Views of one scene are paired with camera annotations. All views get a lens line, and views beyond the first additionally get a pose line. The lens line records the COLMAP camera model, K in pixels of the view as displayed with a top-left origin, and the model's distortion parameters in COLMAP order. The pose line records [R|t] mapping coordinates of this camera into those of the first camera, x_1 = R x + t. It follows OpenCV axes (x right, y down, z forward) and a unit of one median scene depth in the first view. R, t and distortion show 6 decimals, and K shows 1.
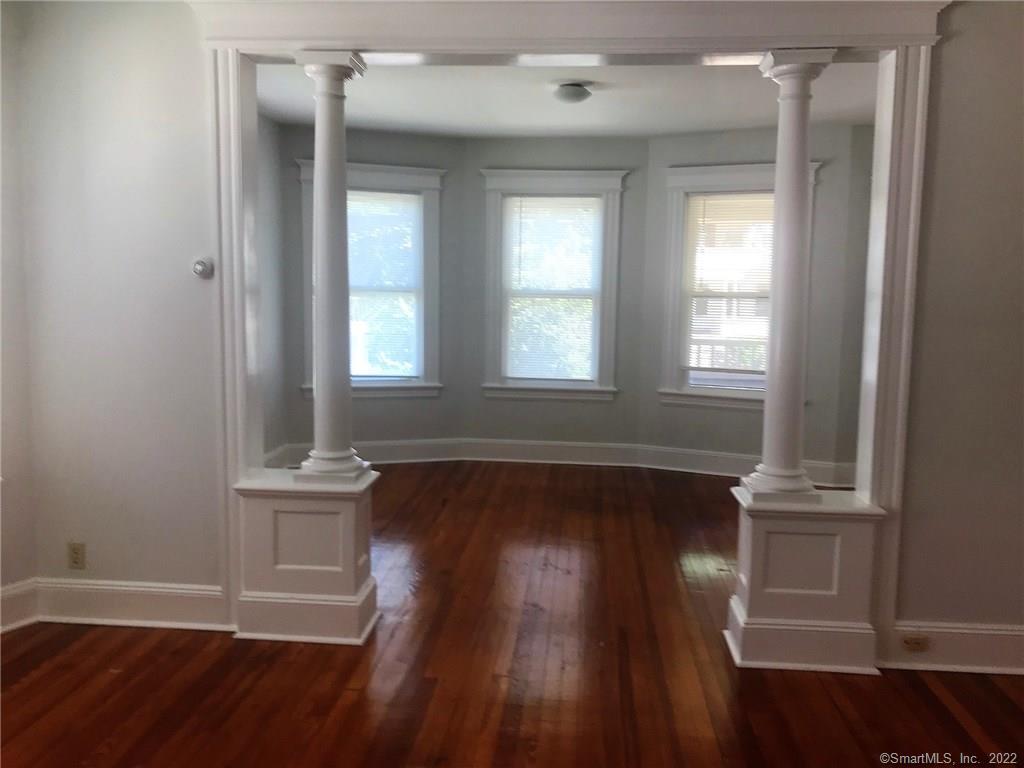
lens RADIAL K [[840.5, 0, 512.0], [0, 840.5, 384.0], [0, 0, 1]] dist [0.069070, -0.122220]
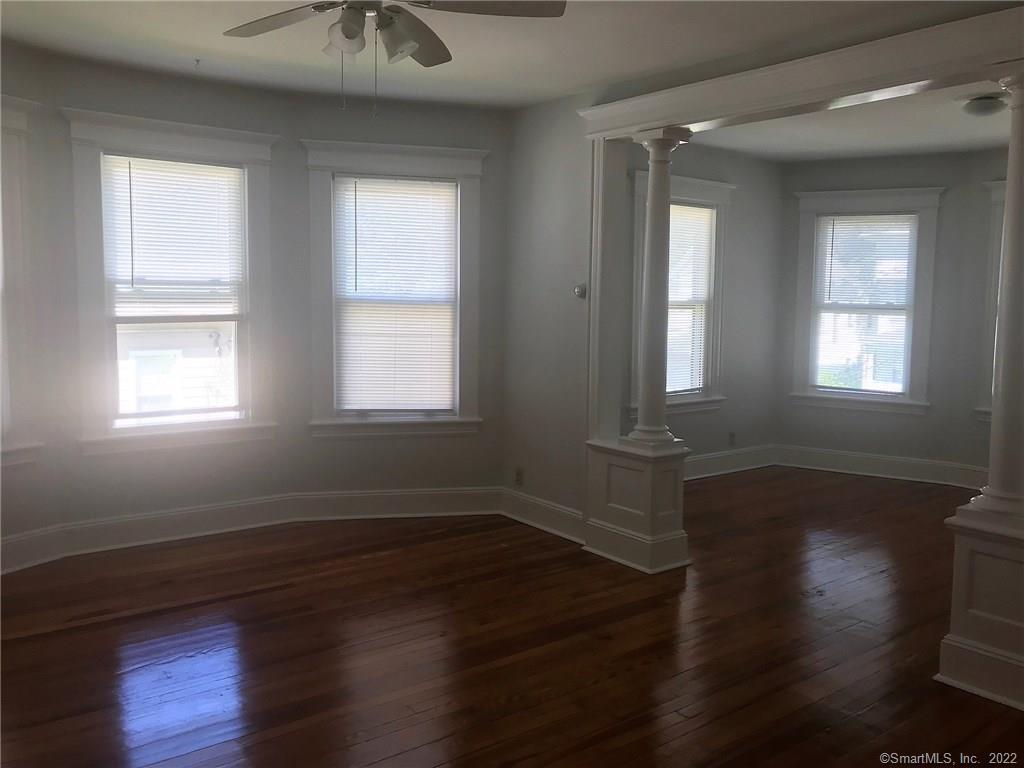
lens RADIAL K [[840.5, 0, 512.0], [0, 840.5, 384.0], [0, 0, 1]] dist [0.069070, -0.122220]
pose [[0.676978, 0.071349, -0.732536, 0.610999], [-0.089708, 0.995868, 0.014094, 0.014951], [0.730515, 0.056173, 0.680582, -0.063915]]
